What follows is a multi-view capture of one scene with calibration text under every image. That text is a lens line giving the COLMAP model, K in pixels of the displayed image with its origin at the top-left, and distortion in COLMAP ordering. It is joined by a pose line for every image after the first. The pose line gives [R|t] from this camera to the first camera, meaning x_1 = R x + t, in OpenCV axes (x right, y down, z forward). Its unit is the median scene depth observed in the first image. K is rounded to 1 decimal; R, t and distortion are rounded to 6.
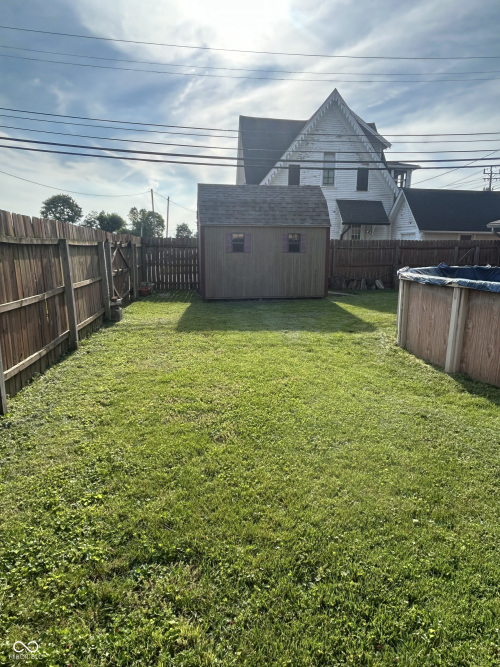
lens RADIAL K [[423.8, 0, 251.0], [0, 423.8, 337.1], [0, 0, 1]] dist [-0.002763, -0.001788]
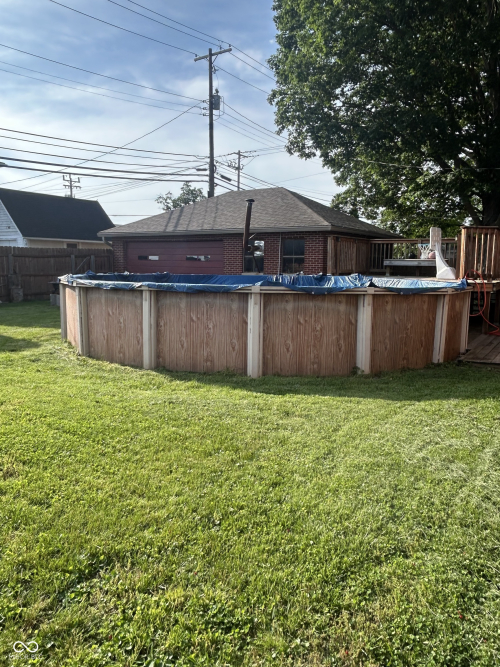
lens RADIAL K [[474.8, 0, 250.1], [0, 474.8, 331.3], [0, 0, 1]] dist [0.009438, -0.002575]
pose [[0.664071, -0.110012, 0.739531, -0.256965], [0.148417, 0.988828, 0.013824, 0.010870], [-0.732790, 0.100579, 0.672980, -0.011634]]
